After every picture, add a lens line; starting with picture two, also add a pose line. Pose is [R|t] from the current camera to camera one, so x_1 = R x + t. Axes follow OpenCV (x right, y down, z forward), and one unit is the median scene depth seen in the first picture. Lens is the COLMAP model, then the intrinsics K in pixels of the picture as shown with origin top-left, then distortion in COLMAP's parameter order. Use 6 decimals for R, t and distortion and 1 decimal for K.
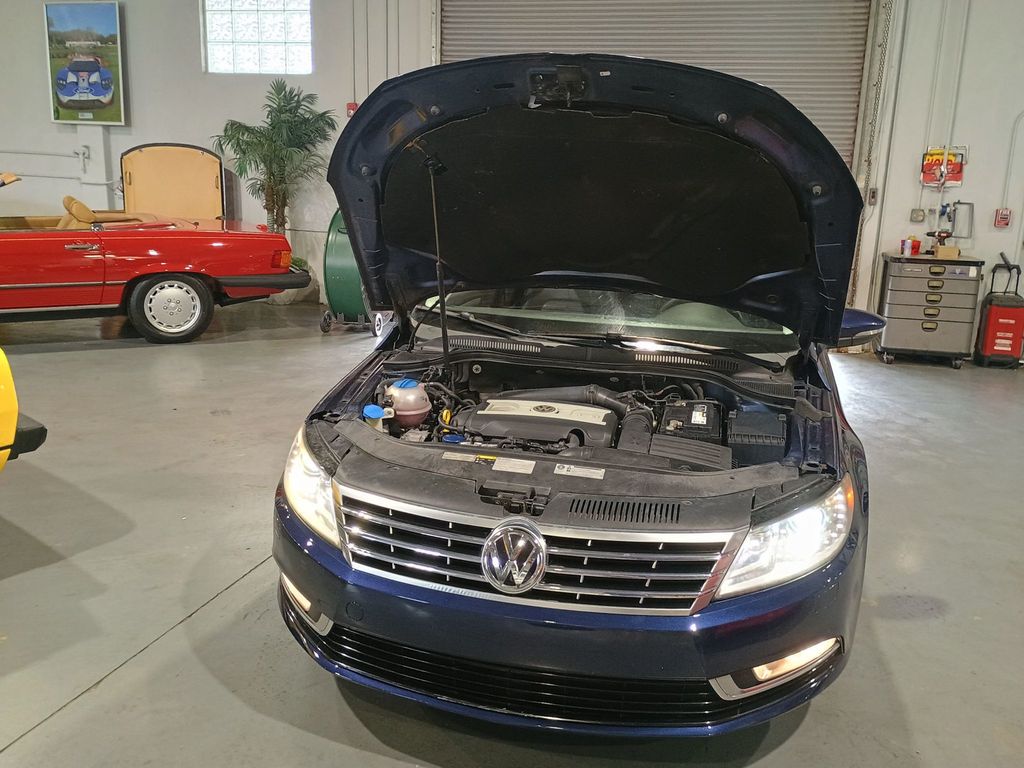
lens RADIAL K [[884.9, 0, 517.5], [0, 884.9, 386.5], [0, 0, 1]] dist [0.022350, -0.005986]
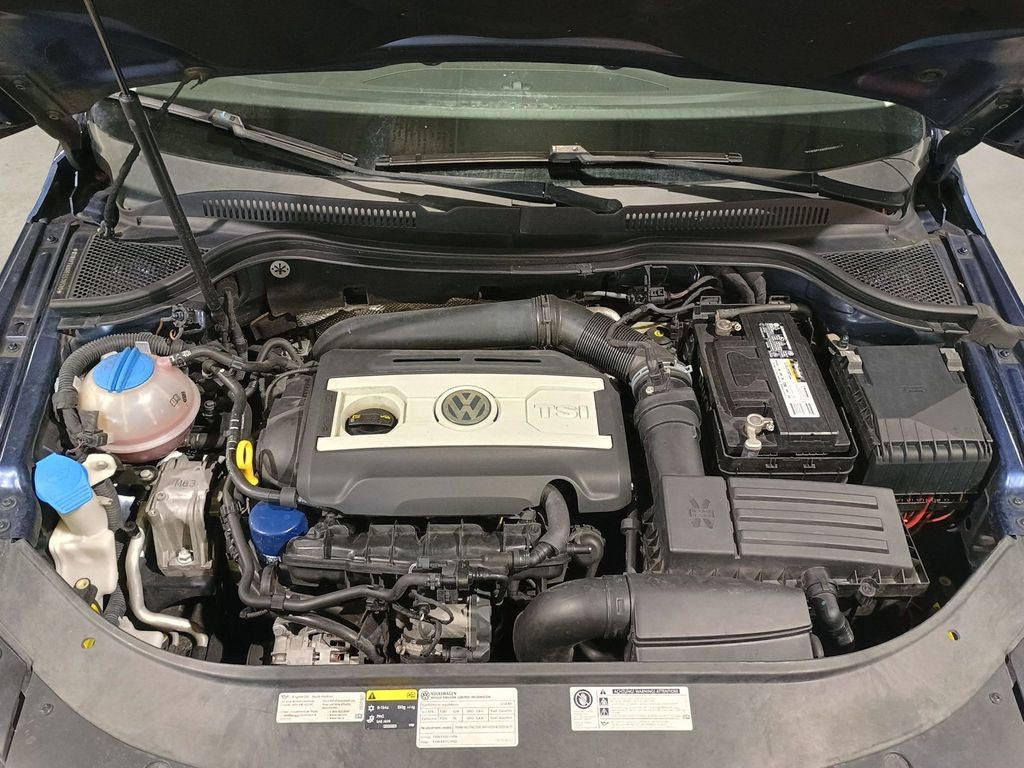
lens RADIAL K [[884.9, 0, 517.5], [0, 884.9, 386.5], [0, 0, 1]] dist [0.022350, -0.005986]
pose [[0.966809, -0.174603, 0.186529, -0.025648], [0.066995, 0.877761, 0.474392, -0.191573], [-0.246558, -0.446150, 0.860325, 0.603842]]
